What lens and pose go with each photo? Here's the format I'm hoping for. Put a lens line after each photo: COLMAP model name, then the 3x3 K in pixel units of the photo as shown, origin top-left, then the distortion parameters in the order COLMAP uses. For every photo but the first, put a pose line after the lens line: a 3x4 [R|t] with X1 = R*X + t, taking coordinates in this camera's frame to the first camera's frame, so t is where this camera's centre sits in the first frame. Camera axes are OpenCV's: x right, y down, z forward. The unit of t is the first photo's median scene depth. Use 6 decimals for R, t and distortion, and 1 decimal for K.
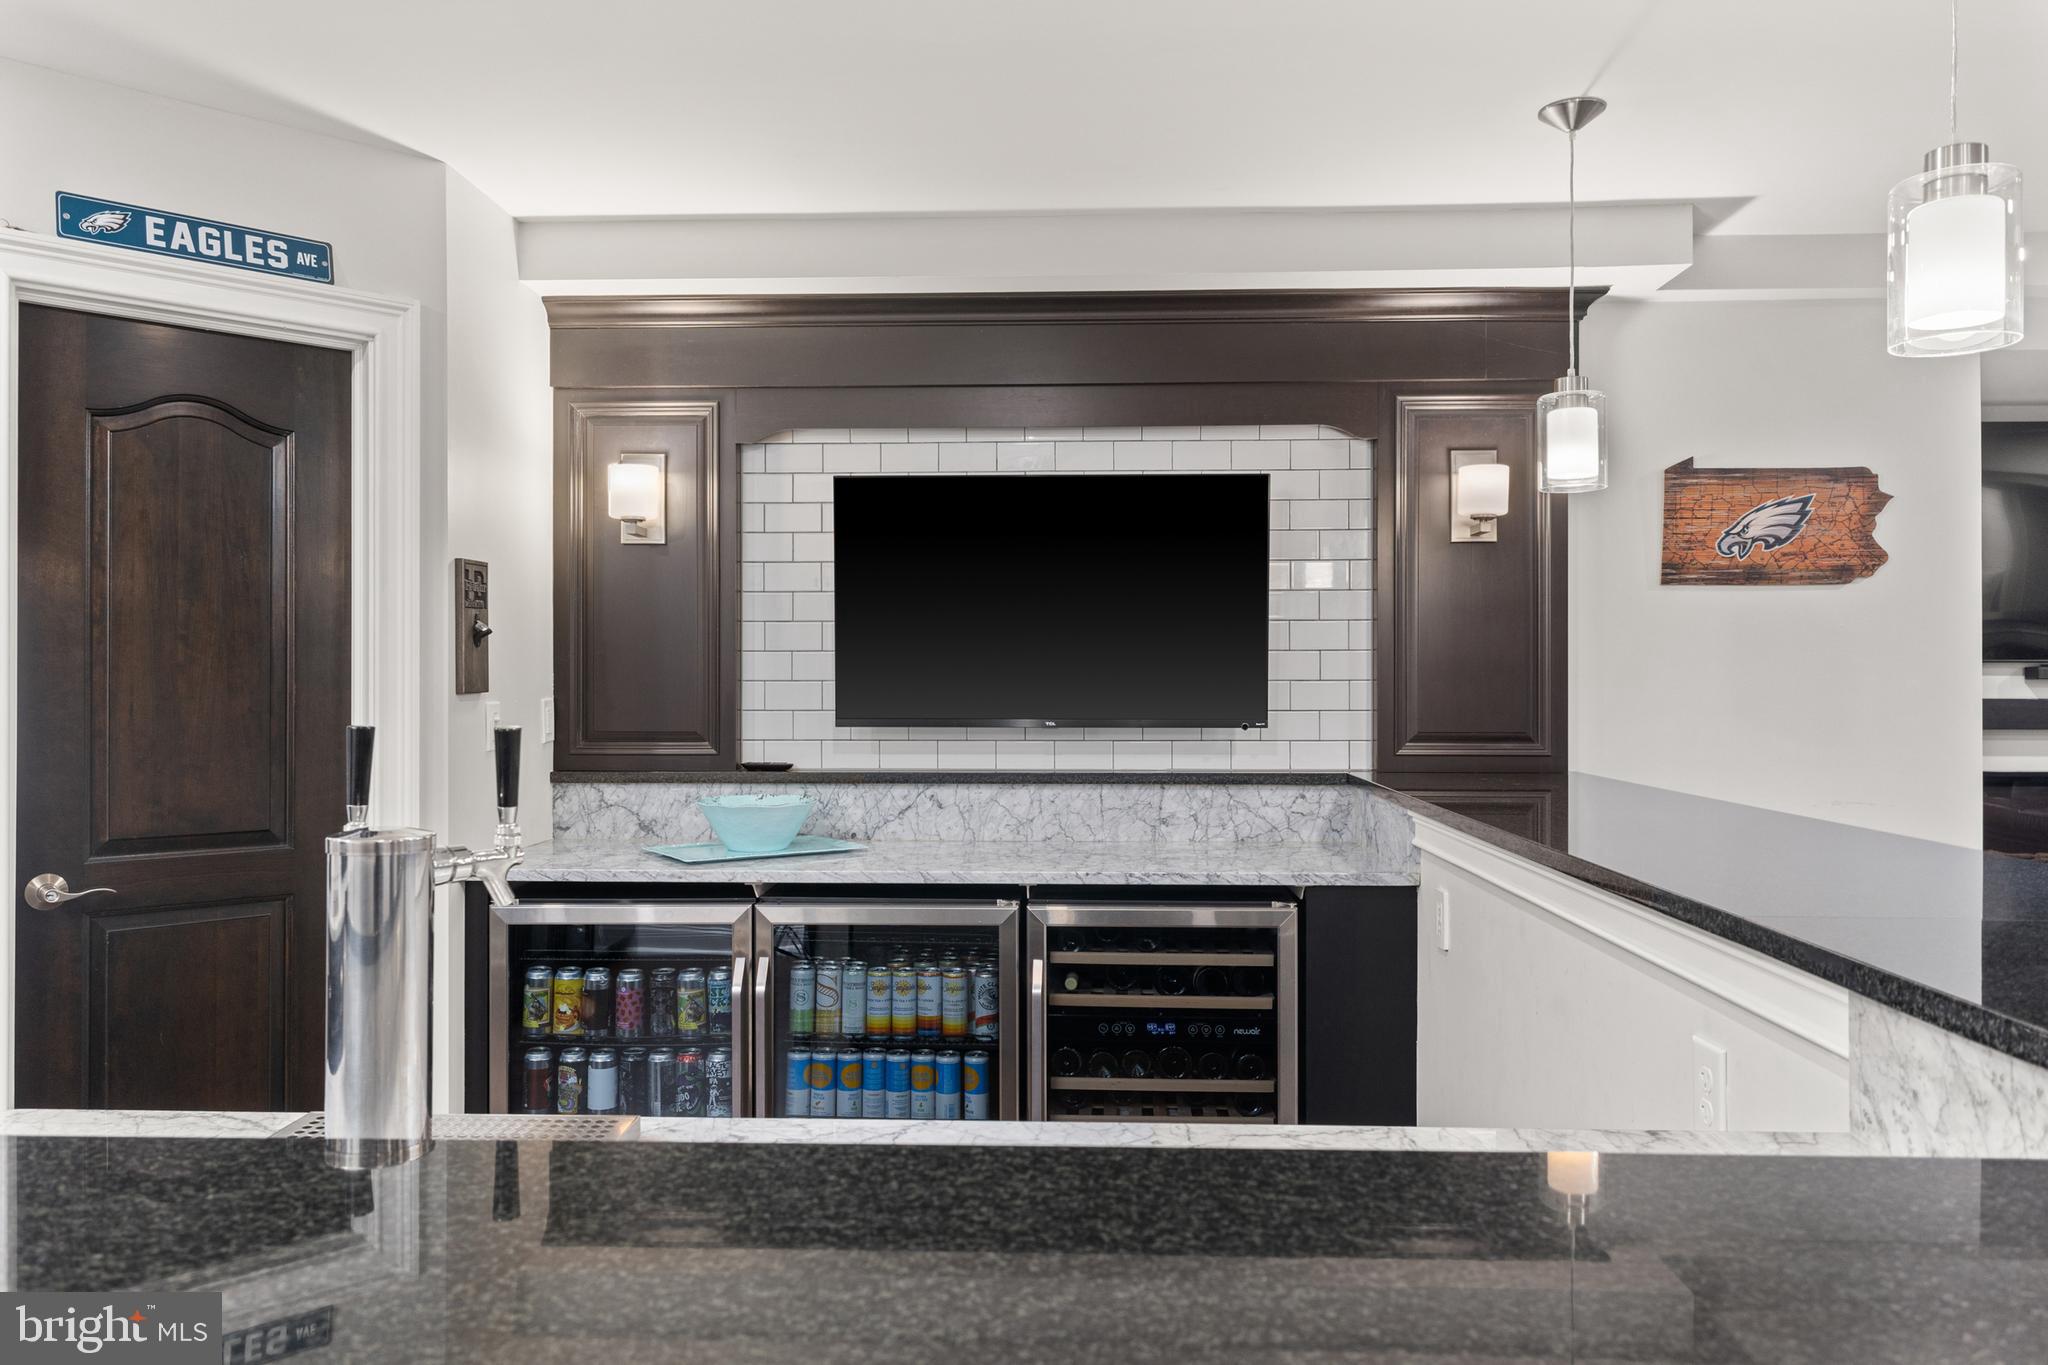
lens RADIAL K [[1442.4, 0, 1028.8], [0, 1442.4, 671.9], [0, 0, 1]] dist [0.026653, -0.008508]
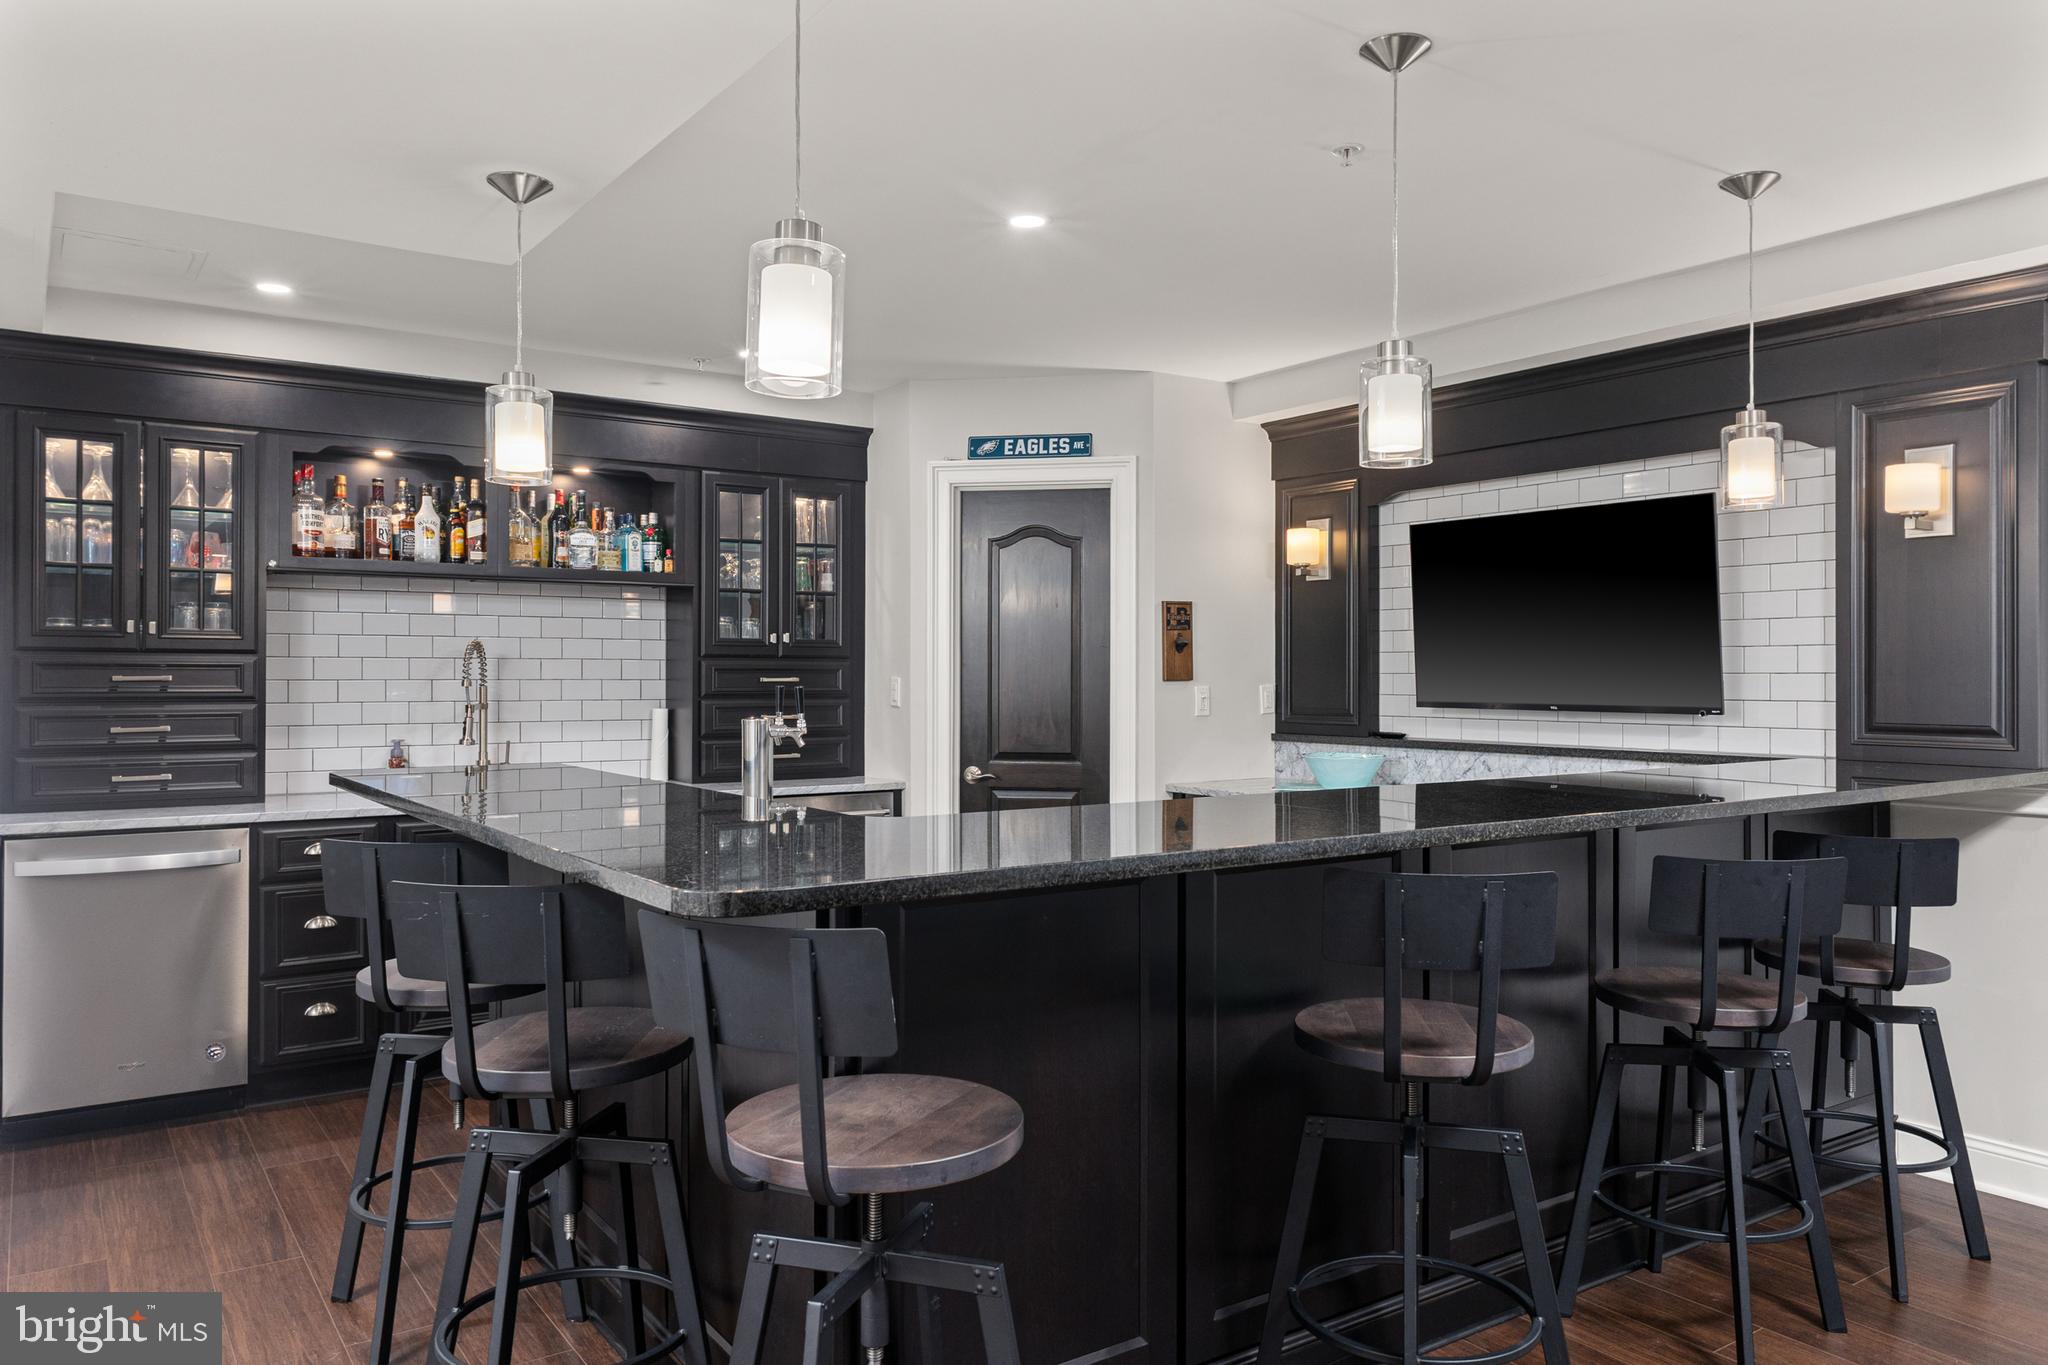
lens RADIAL K [[1442.4, 0, 1035.6], [0, 1442.4, 677.2], [0, 0, 1]] dist [0.026653, -0.008508]
pose [[0.592944, 0.003369, -0.805237, 0.770023], [0.002947, 0.999975, 0.006353, -0.000131], [0.805239, -0.006140, 0.592919, -0.108248]]
